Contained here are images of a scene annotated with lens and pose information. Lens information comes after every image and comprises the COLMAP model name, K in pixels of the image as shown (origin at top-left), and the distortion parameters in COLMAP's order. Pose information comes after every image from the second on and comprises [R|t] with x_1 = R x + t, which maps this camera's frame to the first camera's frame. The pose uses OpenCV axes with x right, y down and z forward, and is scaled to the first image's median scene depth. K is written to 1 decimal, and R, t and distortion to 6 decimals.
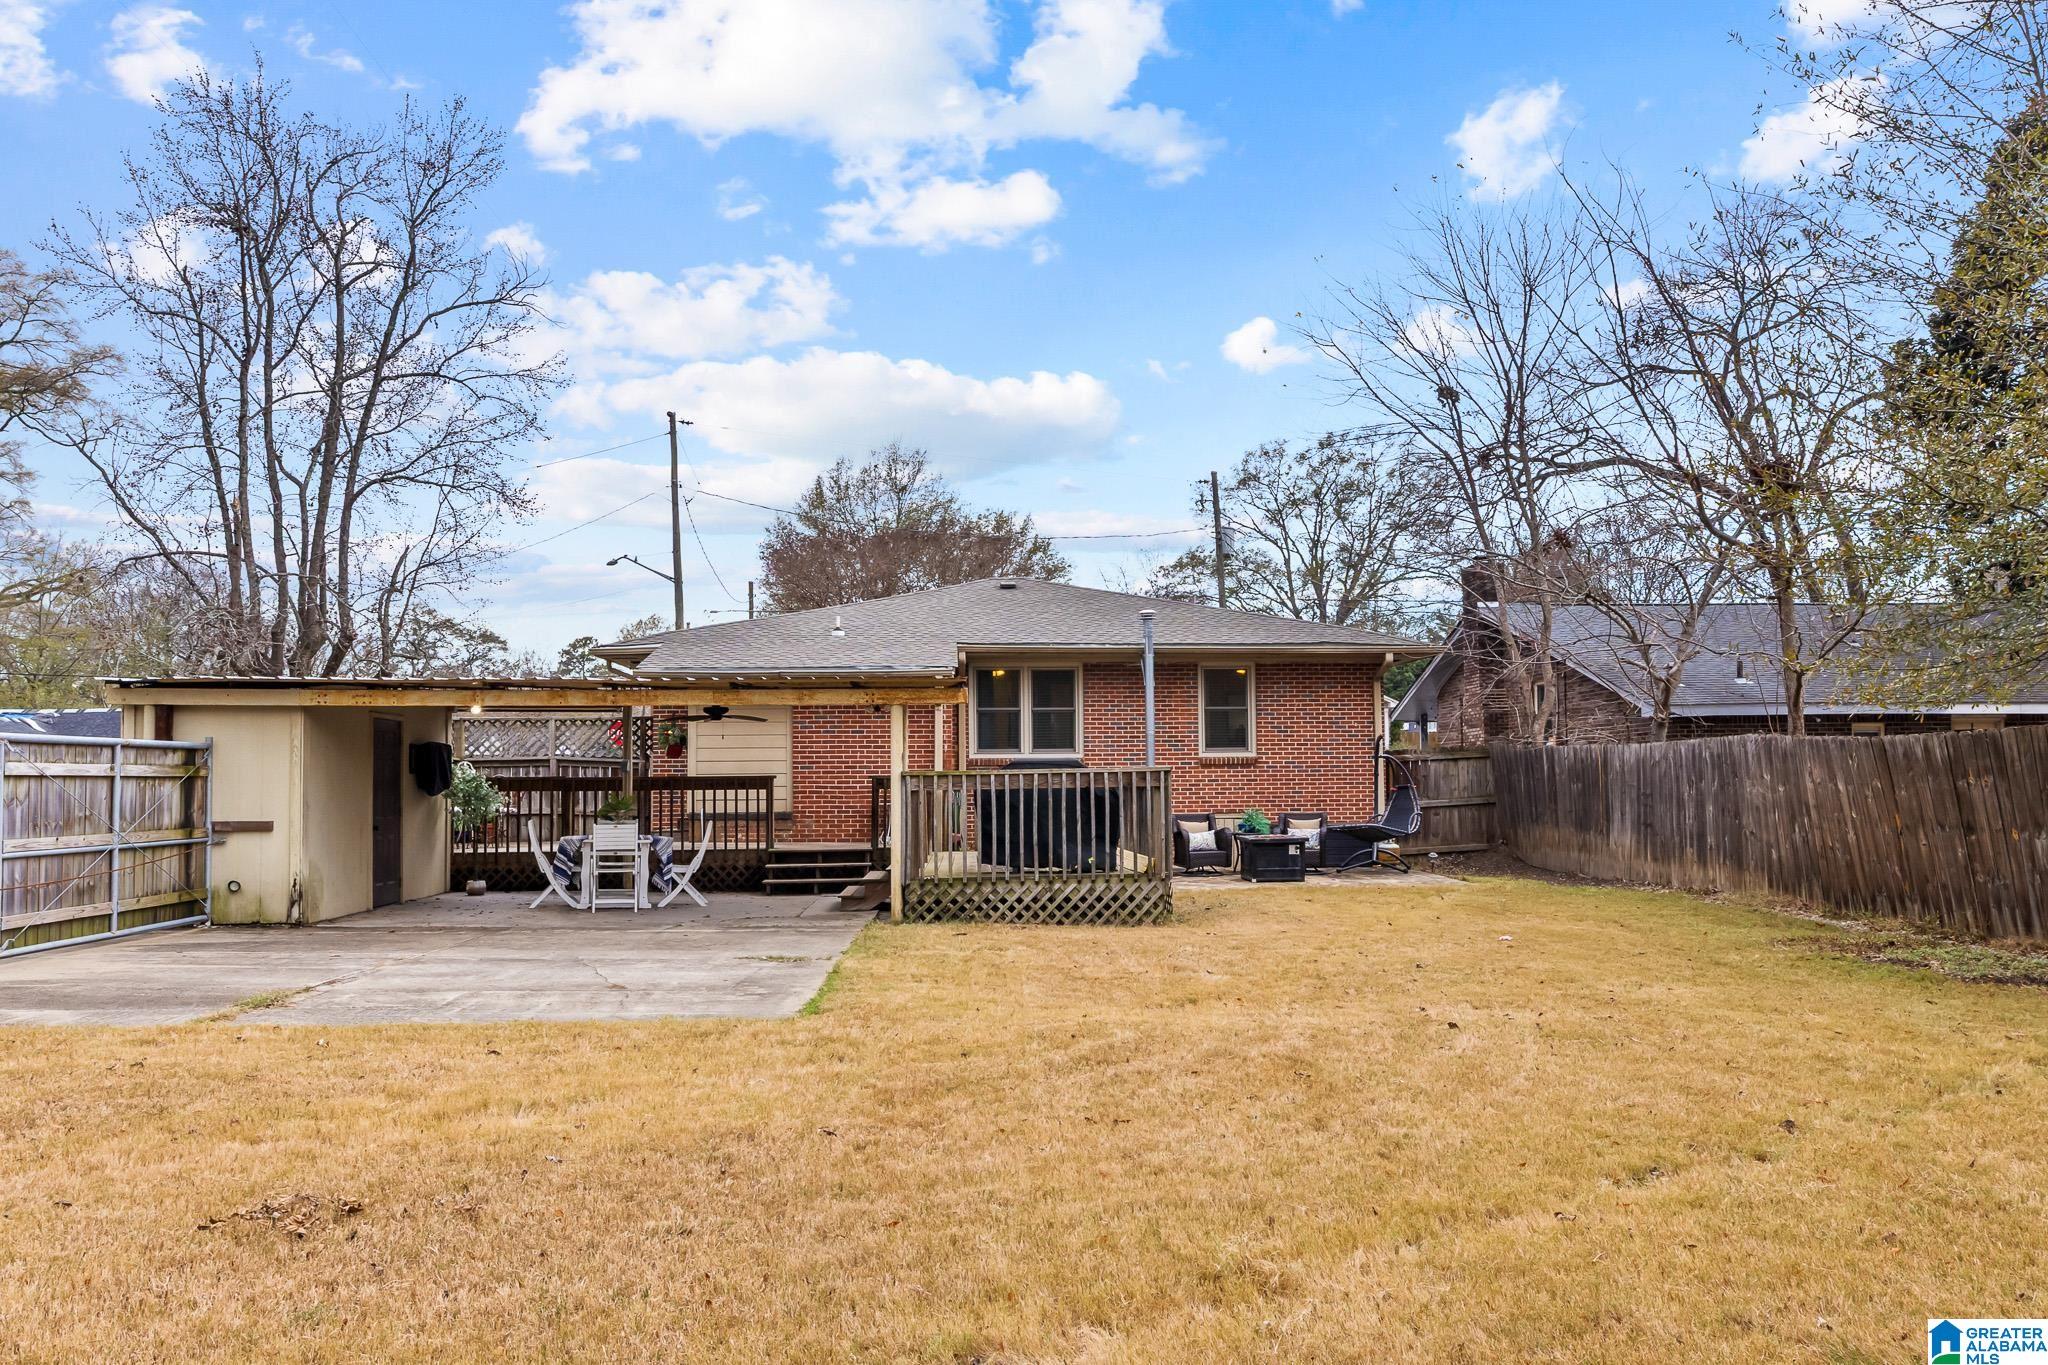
lens RADIAL K [[1439.8, 0, 1040.2], [0, 1439.8, 698.6], [0, 0, 1]] dist [0.006710, -0.008802]
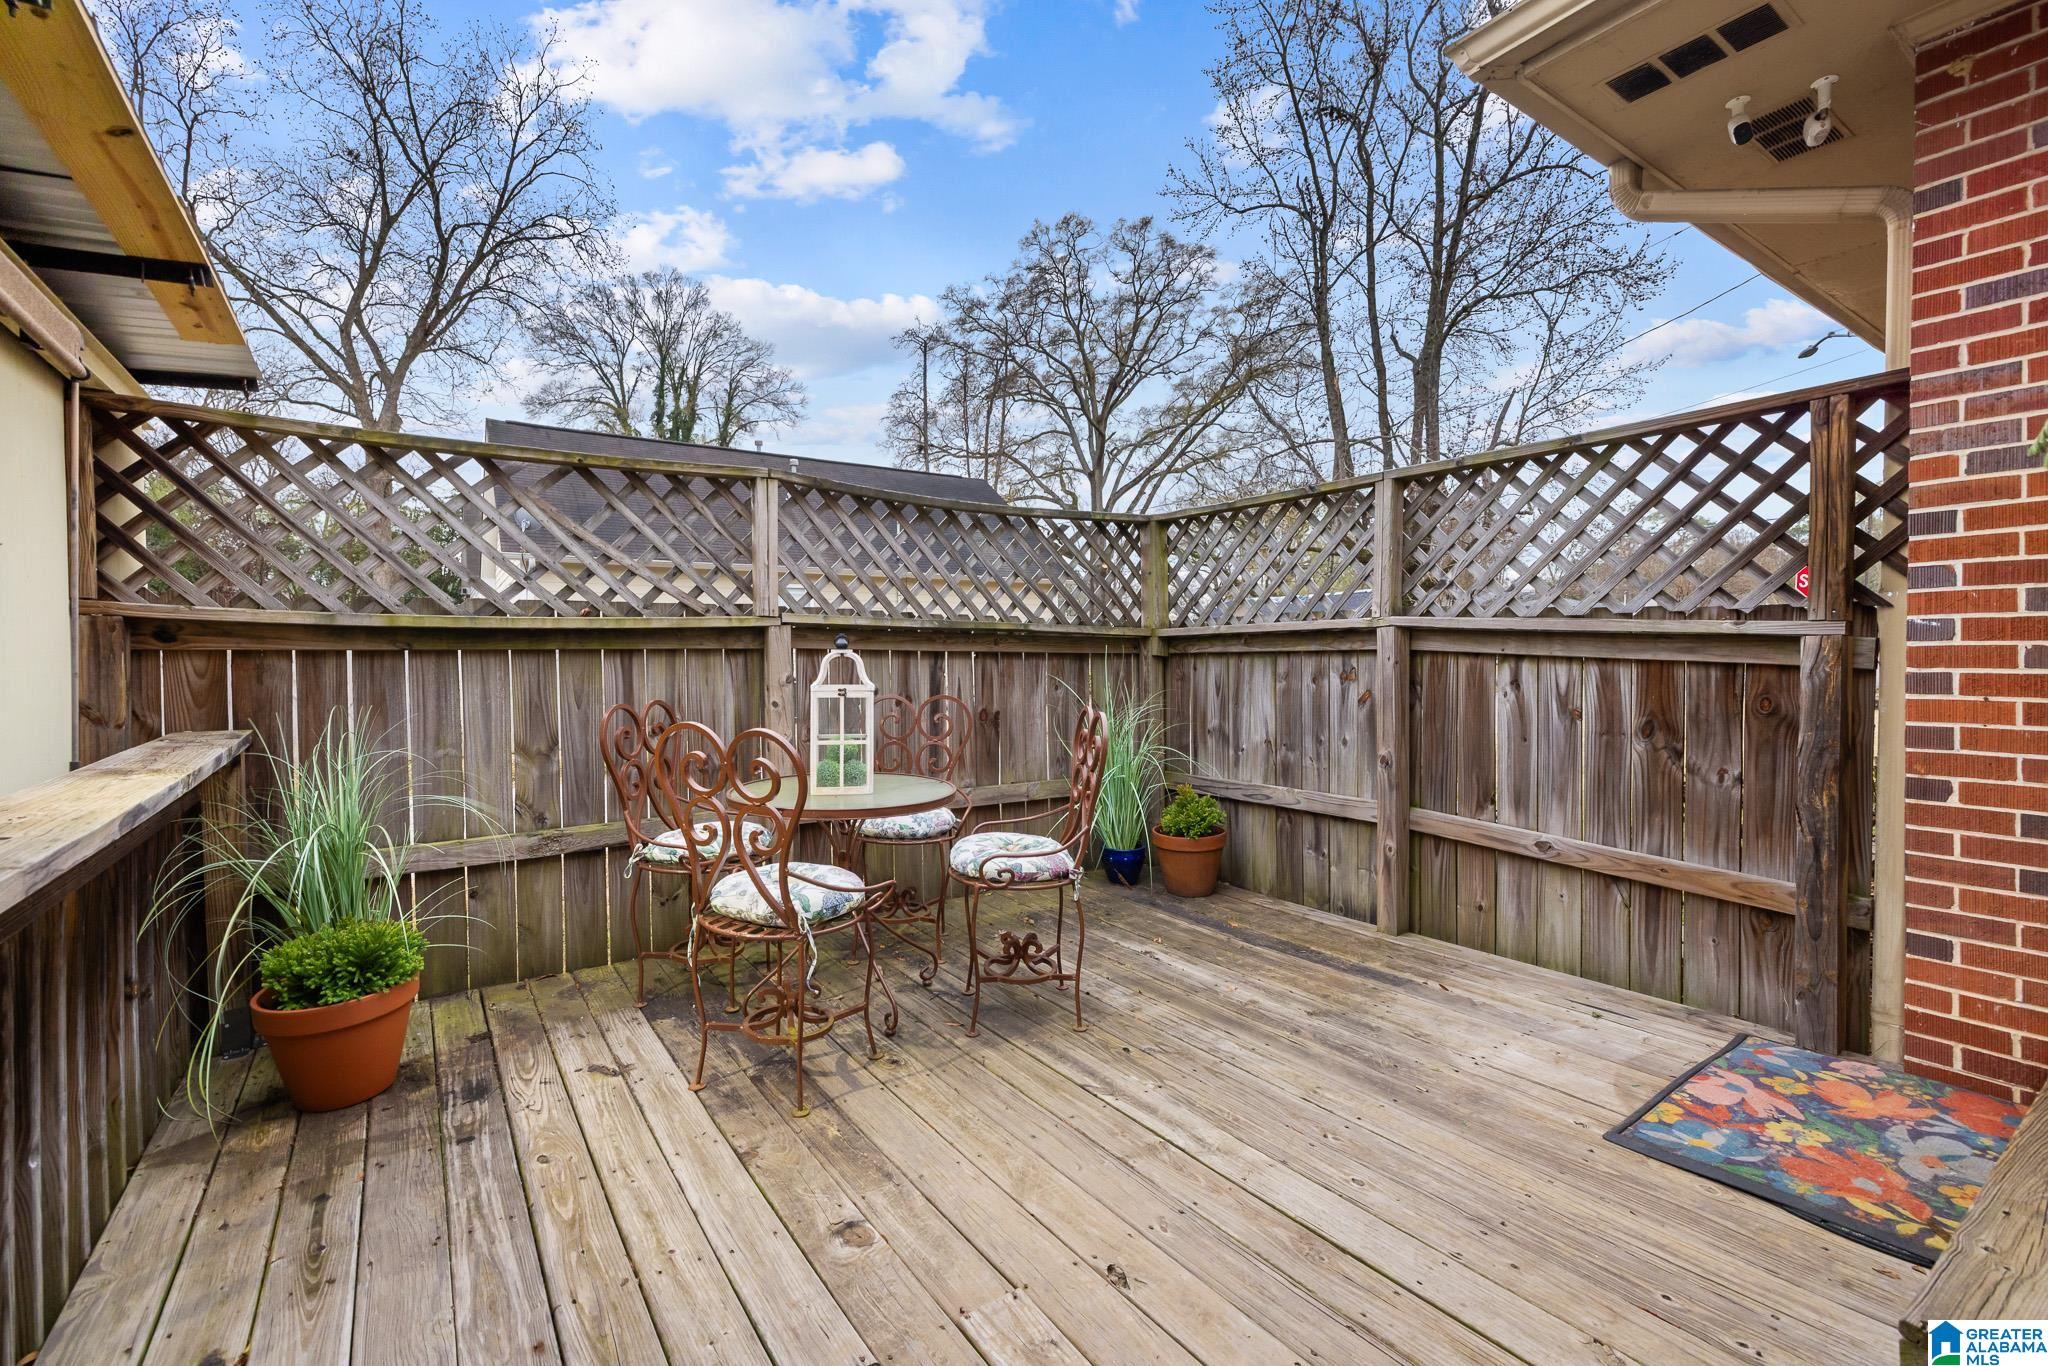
lens RADIAL K [[882.2, 0, 1000.7], [0, 882.2, 665.0], [0, 0, 1]] dist [0.010111, -0.003037]
pose [[0.500329, 0.018339, -0.865641, -0.289300], [0.057425, 0.996872, 0.054310, 0.045071], [0.863929, -0.076882, 0.497711, 1.067285]]
